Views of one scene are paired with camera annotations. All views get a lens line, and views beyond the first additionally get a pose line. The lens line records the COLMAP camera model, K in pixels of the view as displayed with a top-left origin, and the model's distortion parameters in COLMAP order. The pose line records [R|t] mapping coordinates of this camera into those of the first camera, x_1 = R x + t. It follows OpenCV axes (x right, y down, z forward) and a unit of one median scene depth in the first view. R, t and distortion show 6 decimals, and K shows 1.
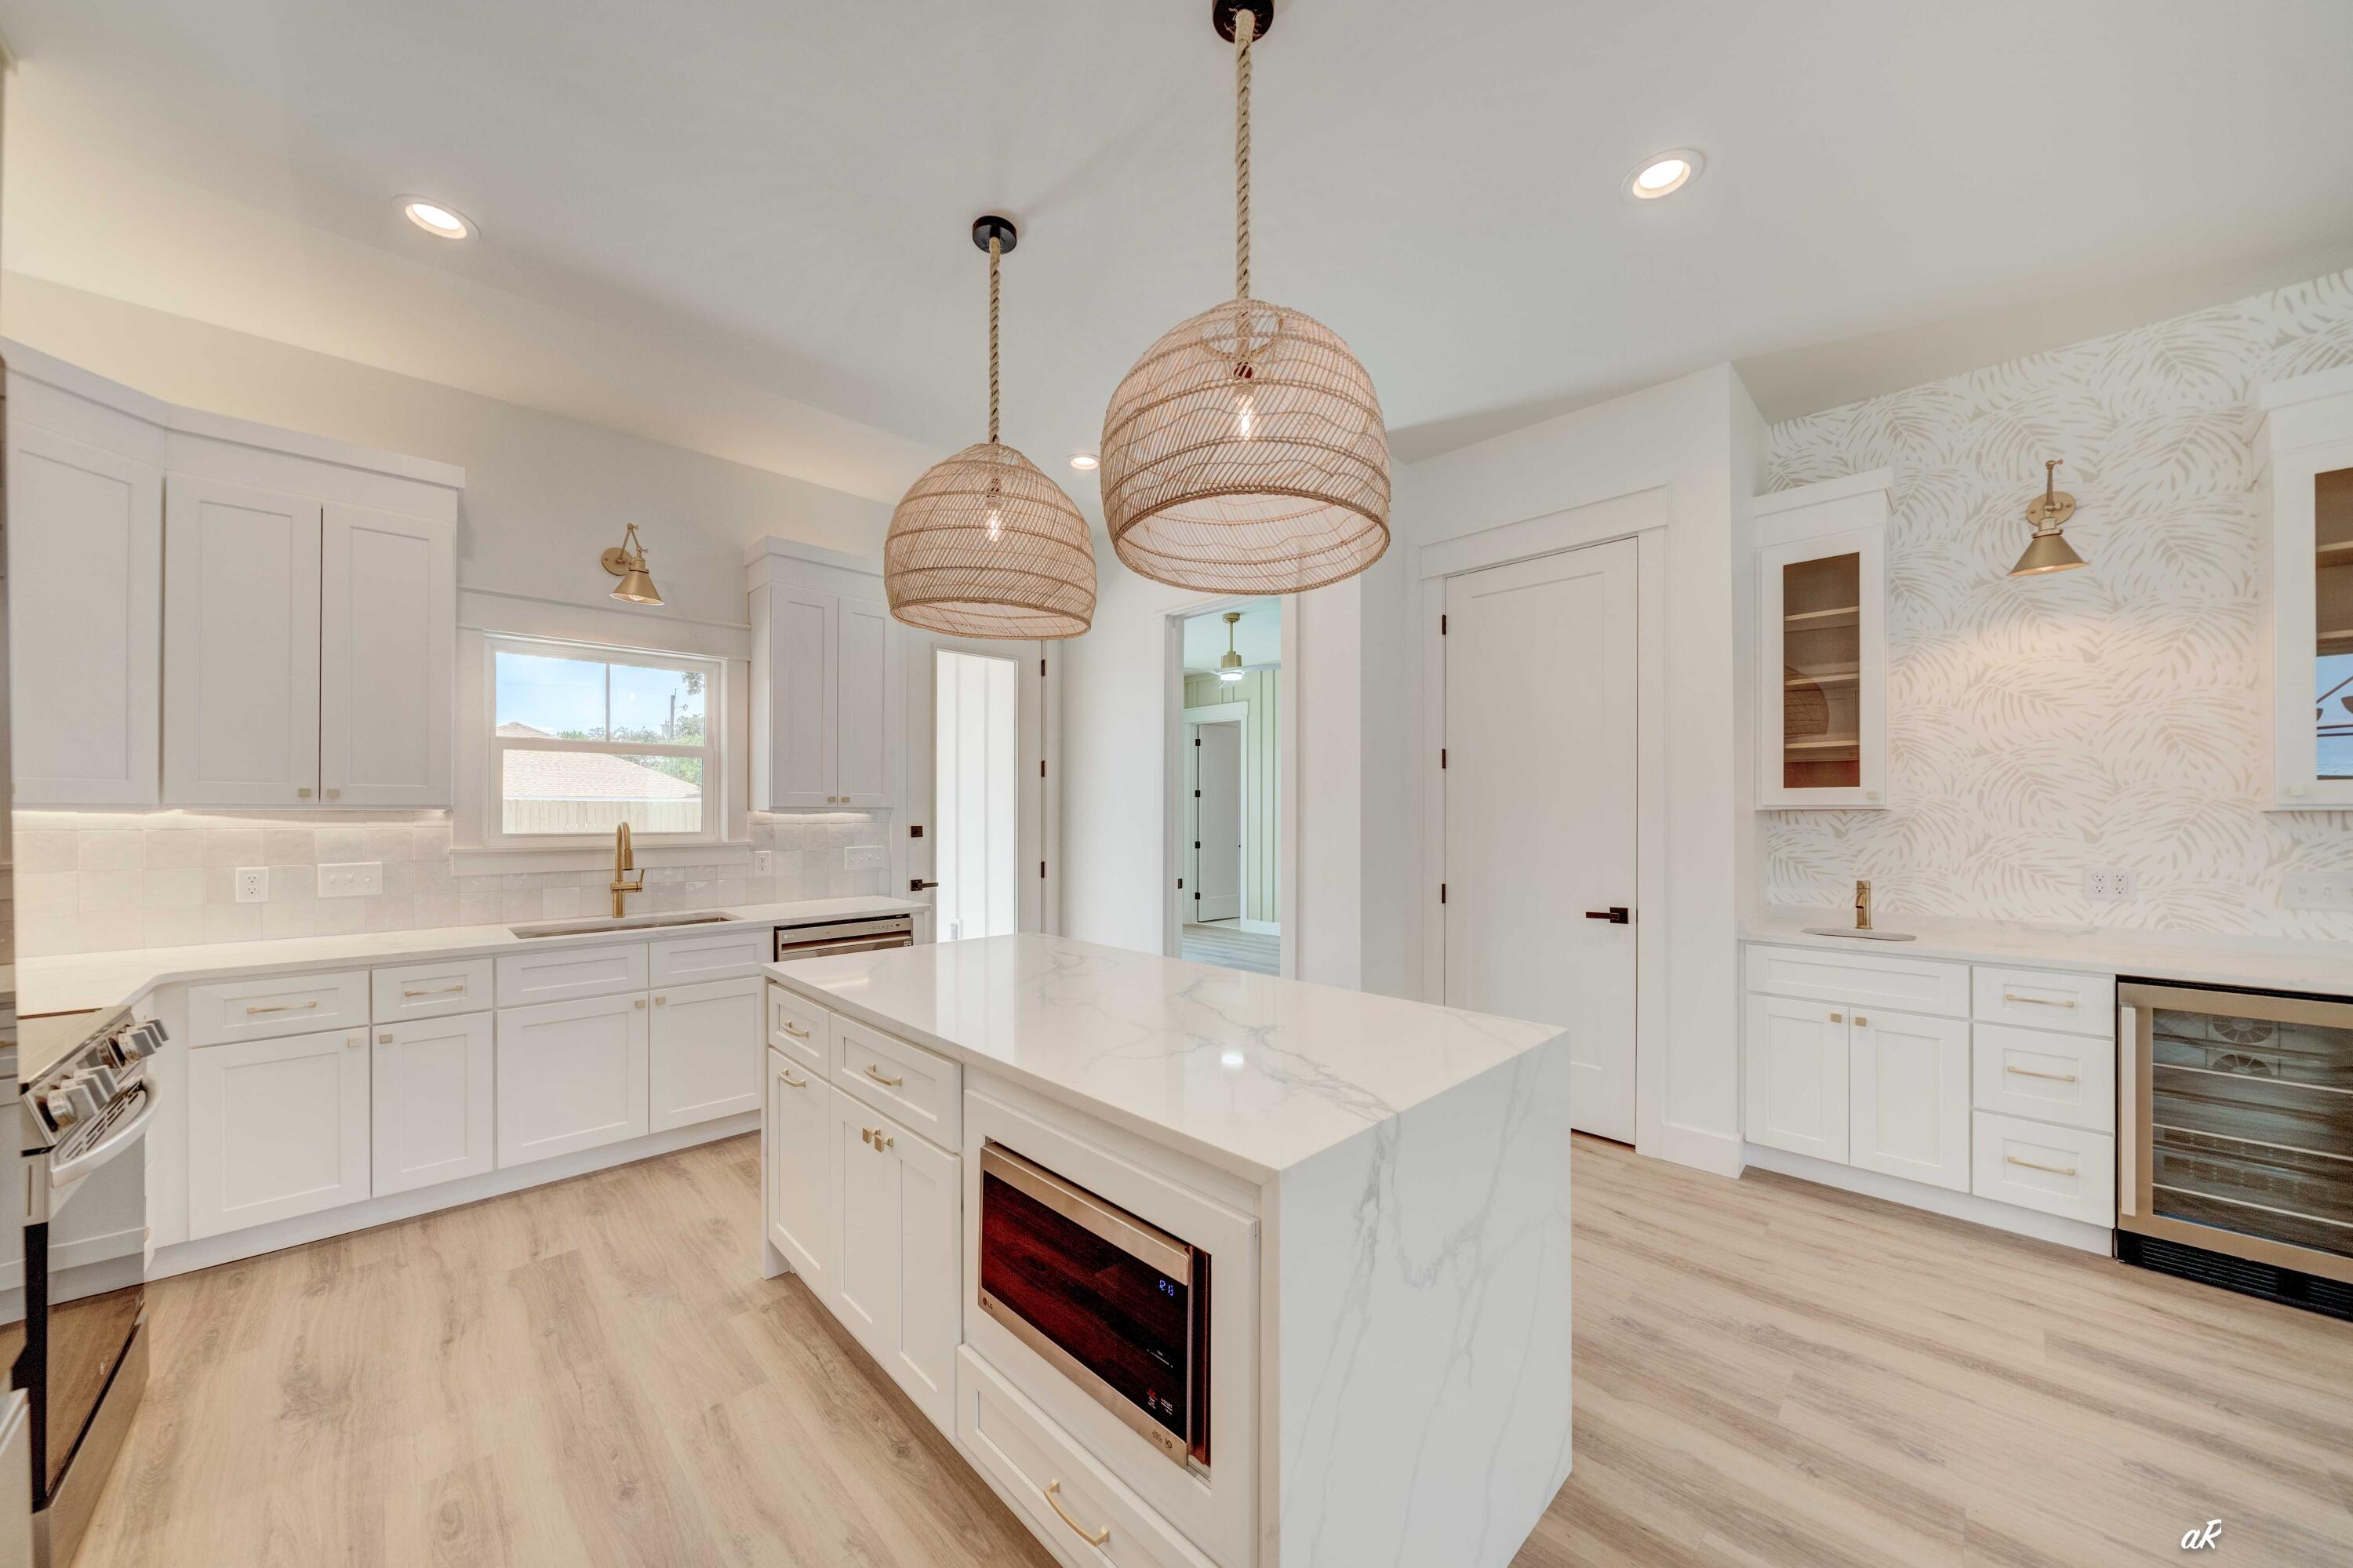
lens RADIAL K [[828.9, 0, 1145.4], [0, 828.9, 801.9], [0, 0, 1]] dist [-0.002889, -0.000931]
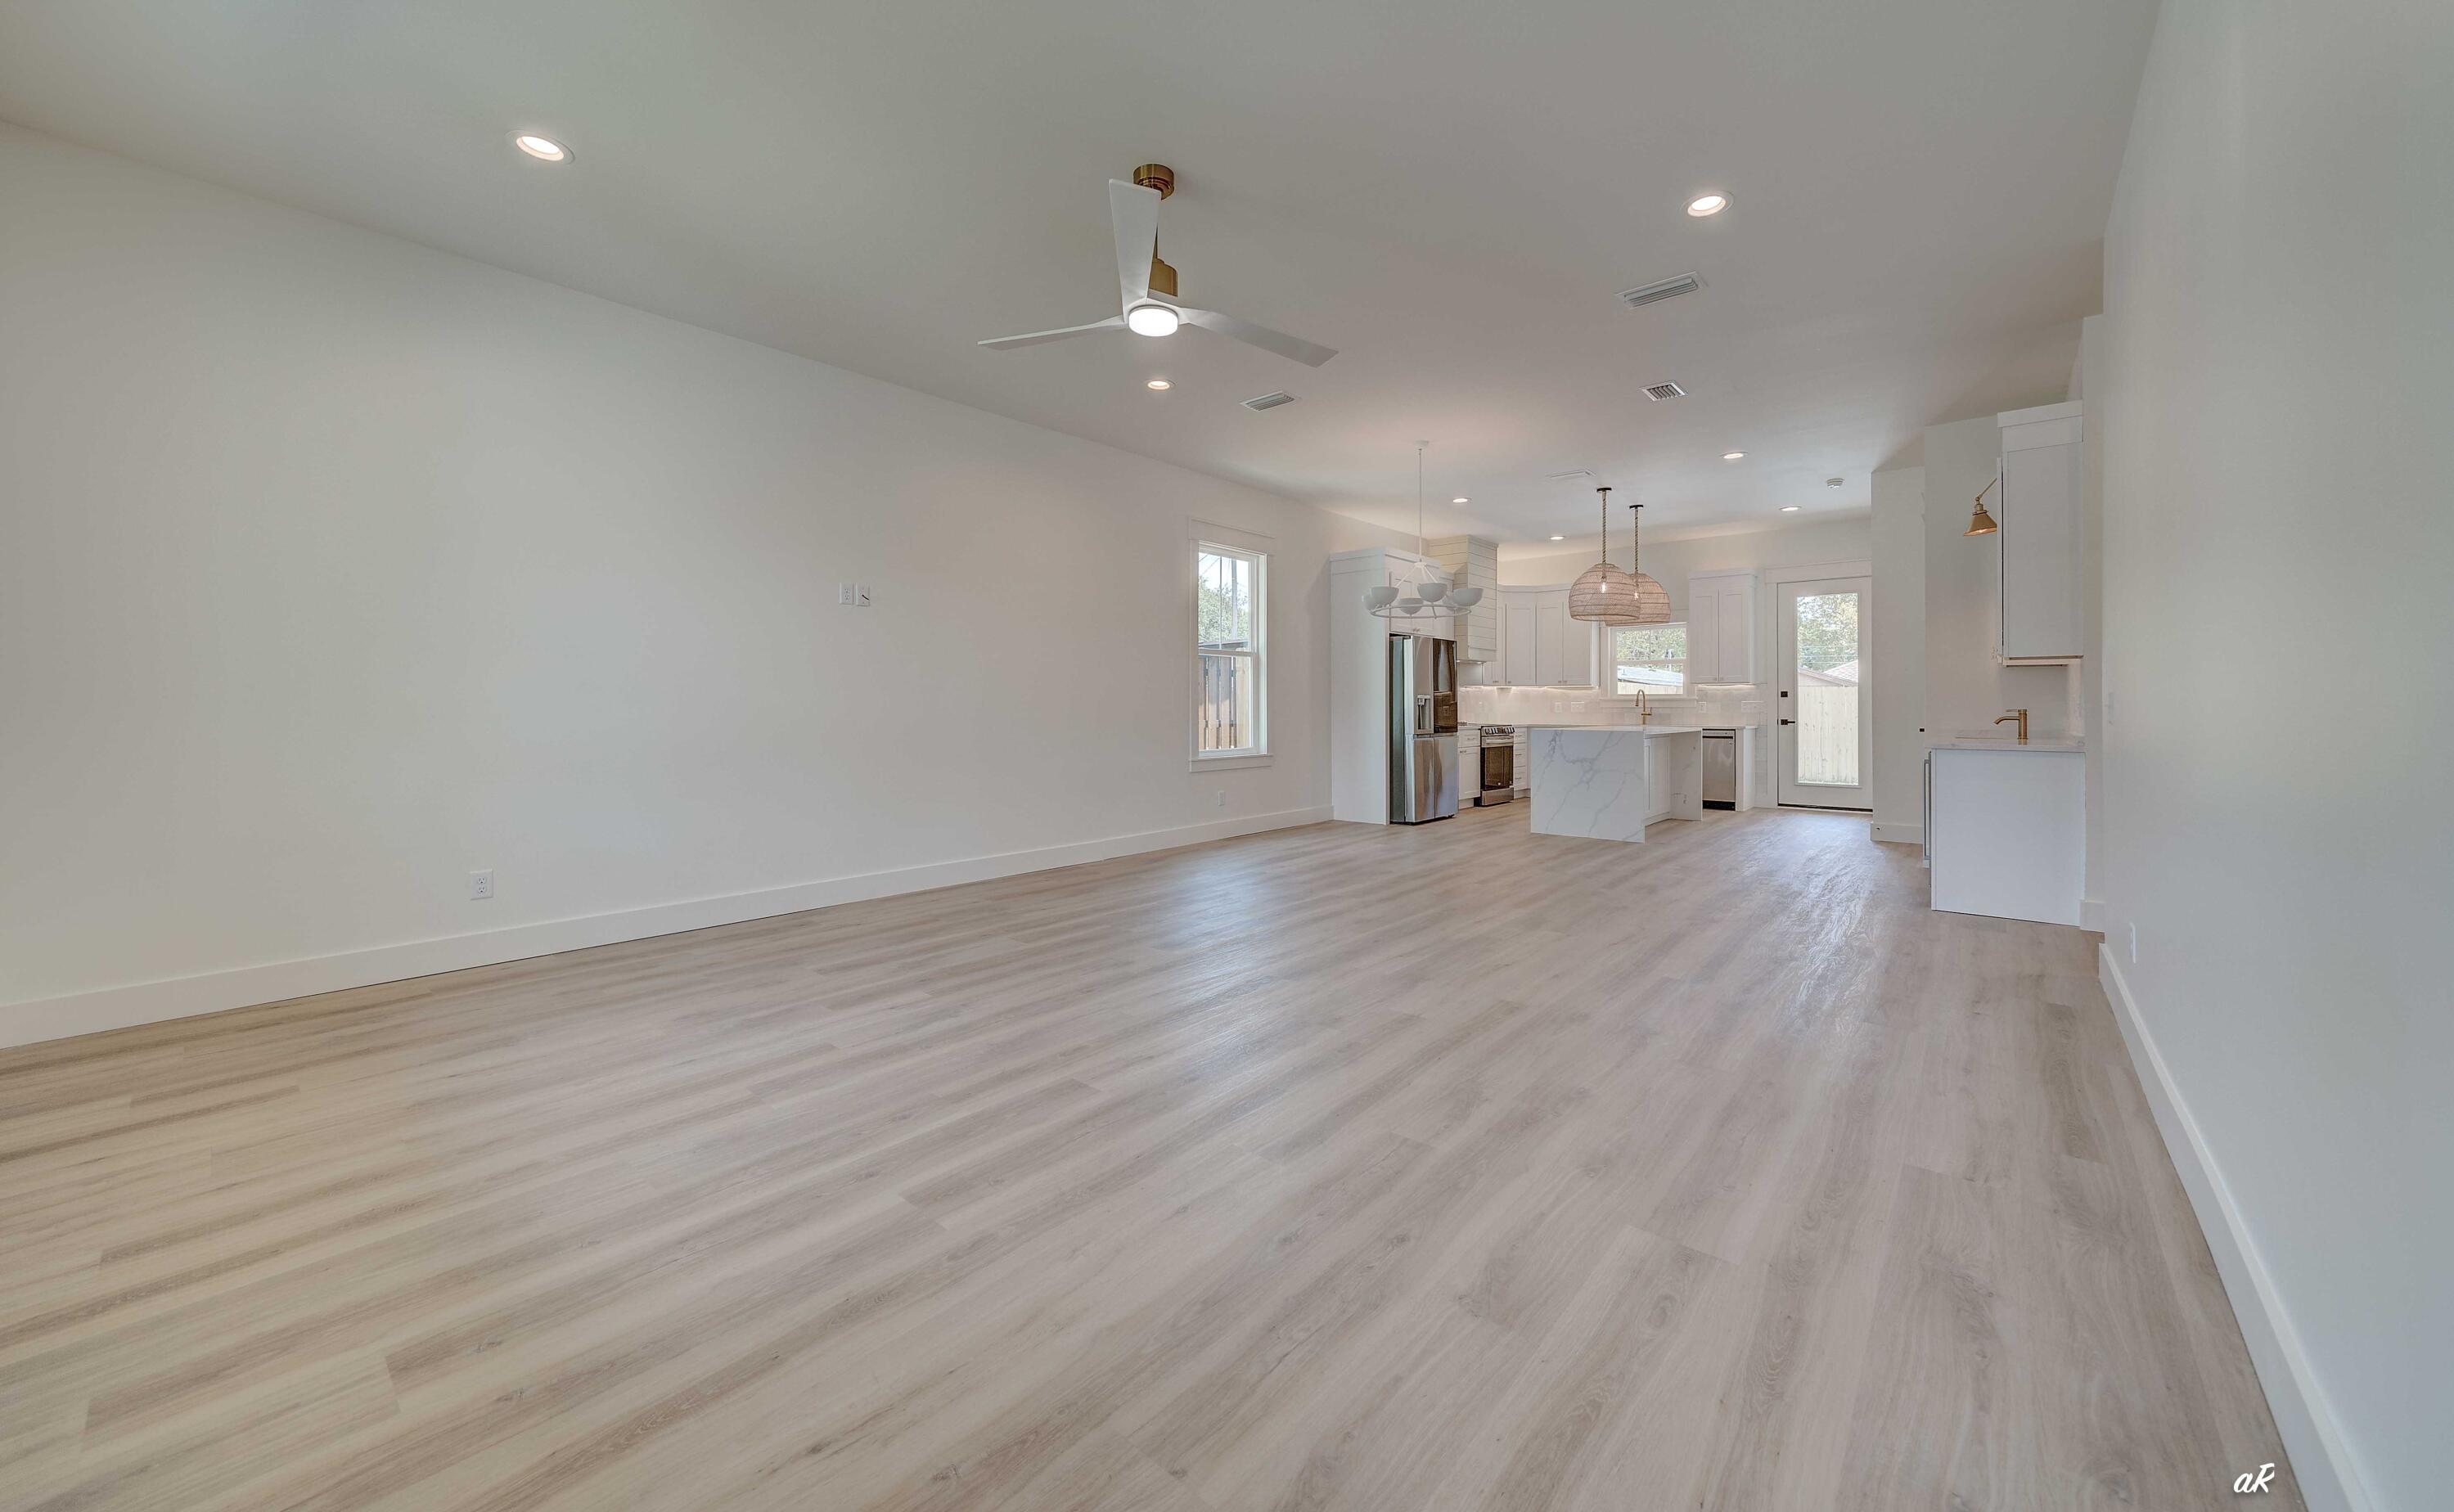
lens RADIAL K [[890.2, 0, 1244.3], [0, 890.2, 703.7], [0, 0, 1]] dist [-0.015506, 0.000271]
pose [[0.118851, 0.000541, -0.992912, 2.498878], [0.007811, 0.999968, 0.001480, 0.065924], [0.992881, -0.007932, 0.118843, -0.786717]]
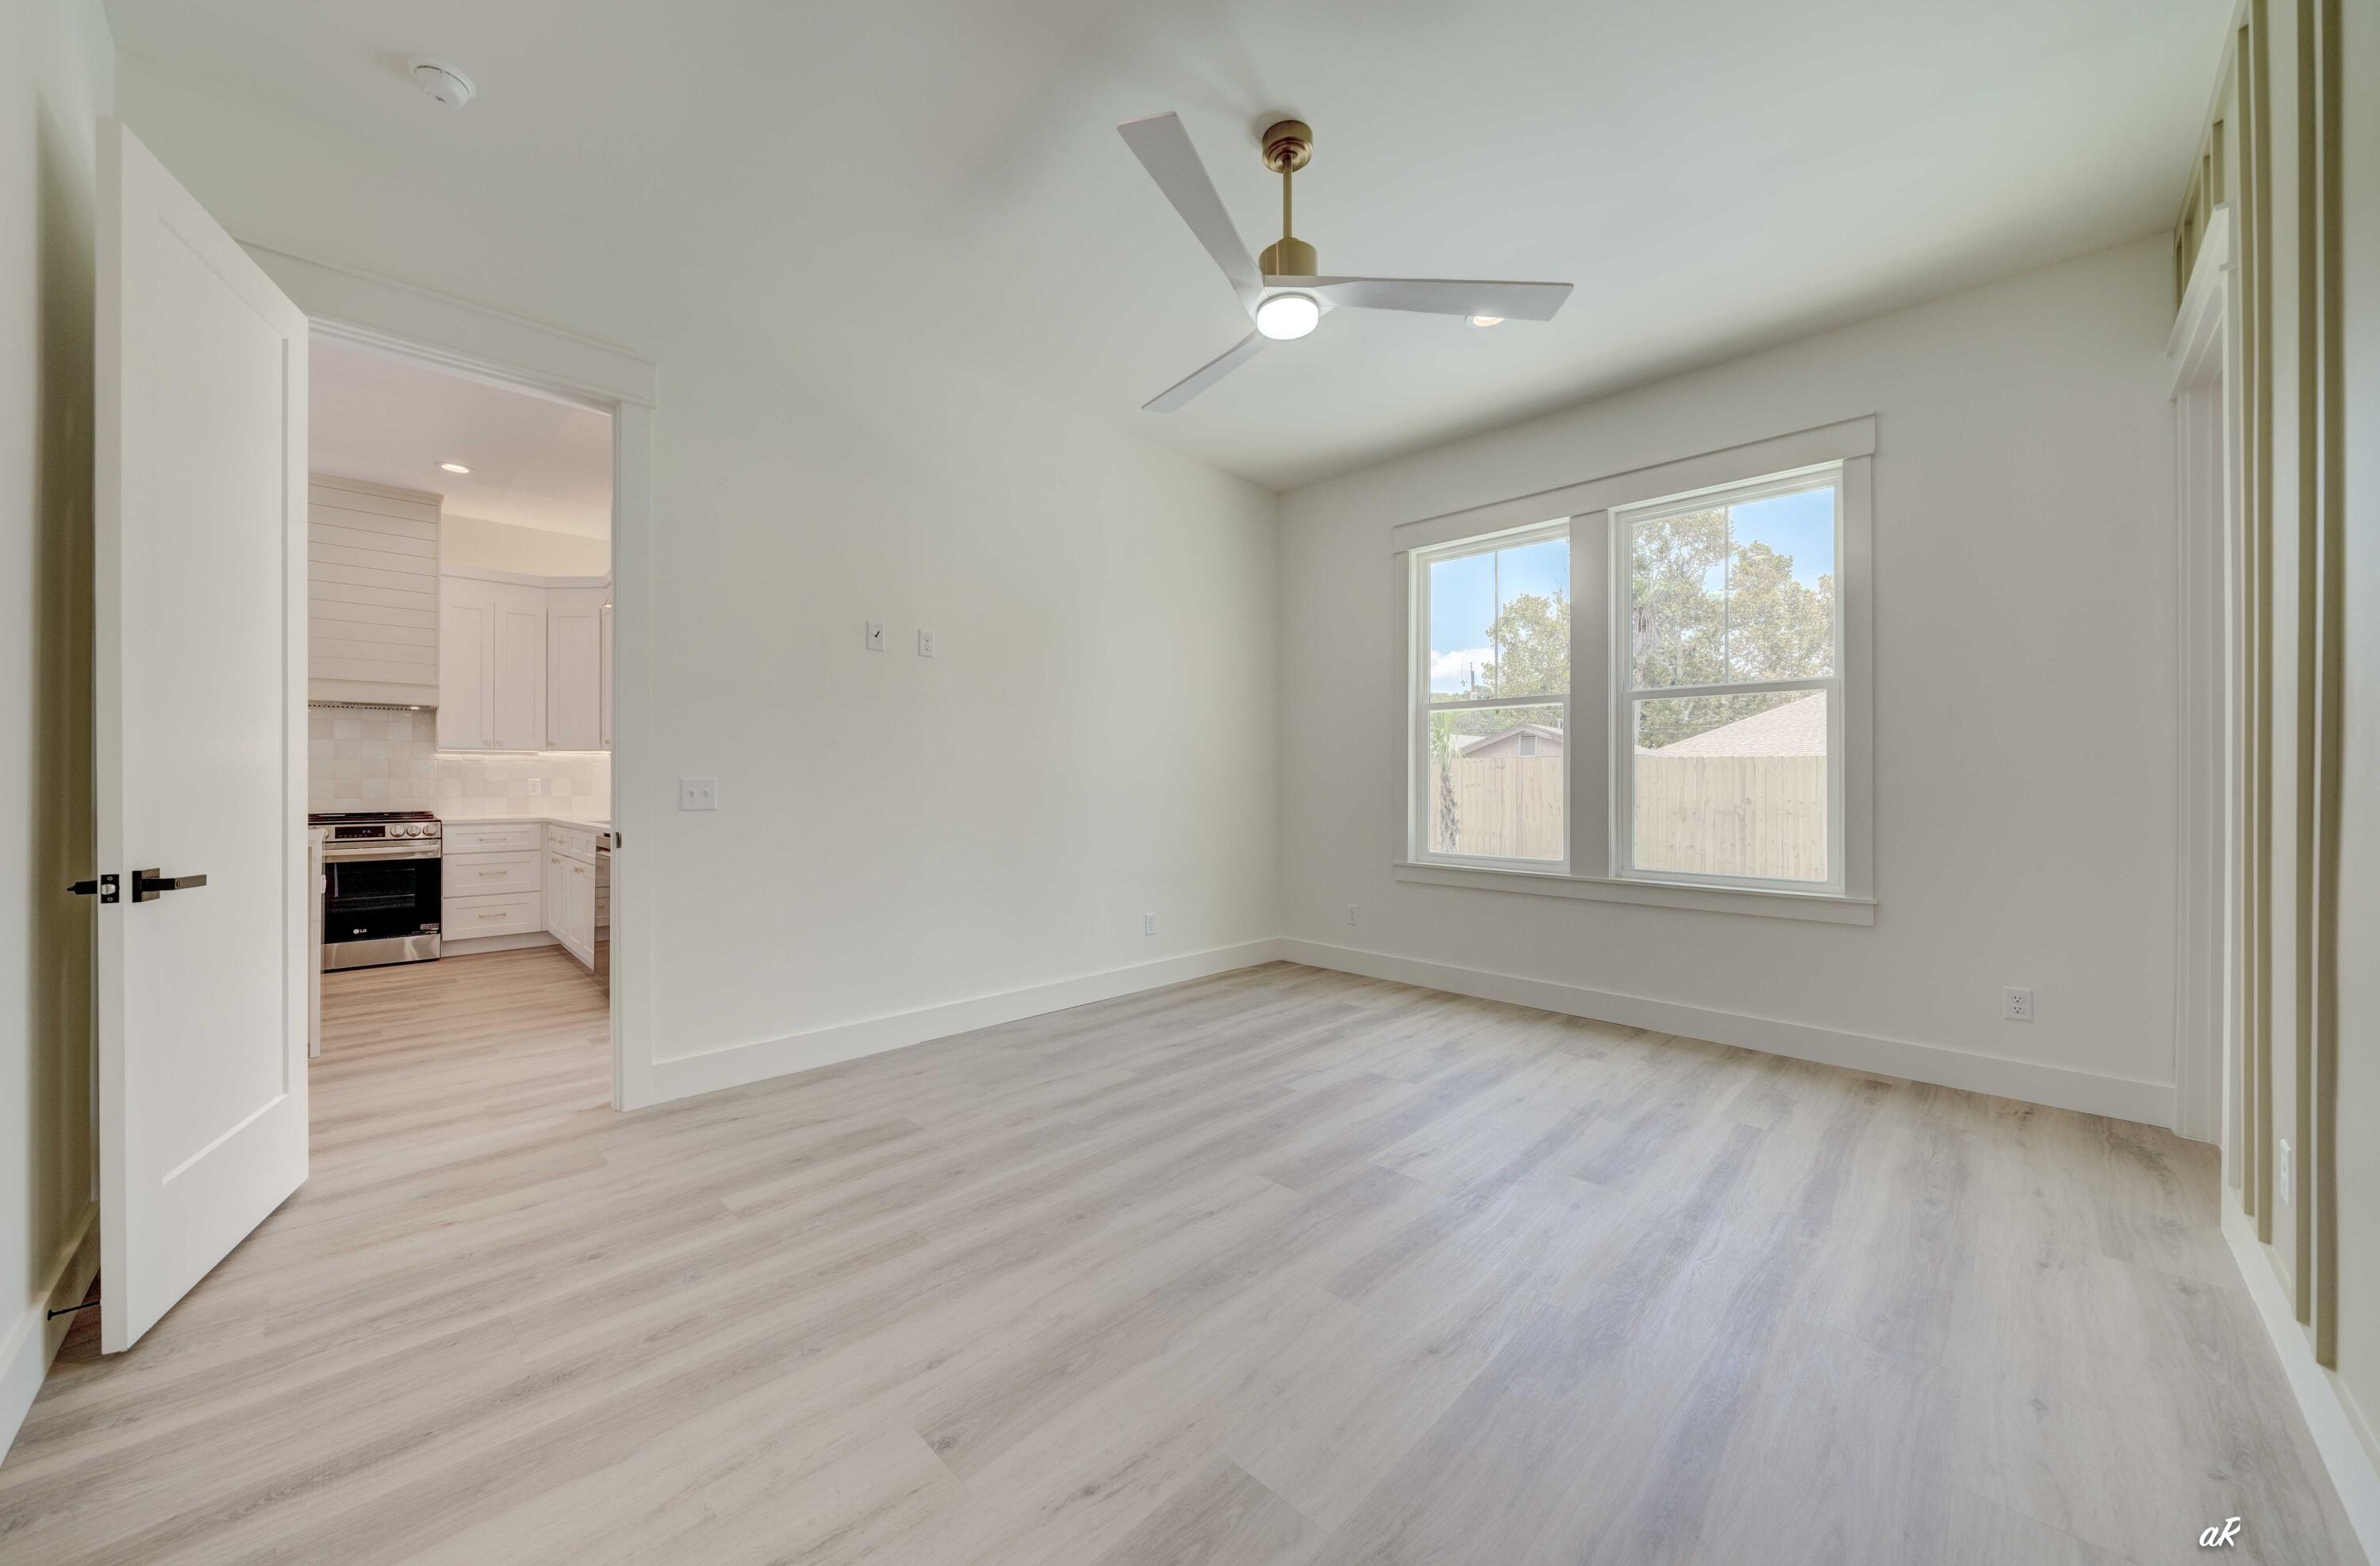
lens RADIAL K [[871.3, 0, 1178.7], [0, 871.3, 779.0], [0, 0, 1]] dist [-0.011725, -0.000228]
pose [[0.029779, -0.002291, -0.999554, 1.078621], [0.009376, 0.999954, -0.002013, 0.091862], [0.999513, -0.009312, 0.029799, 2.150659]]
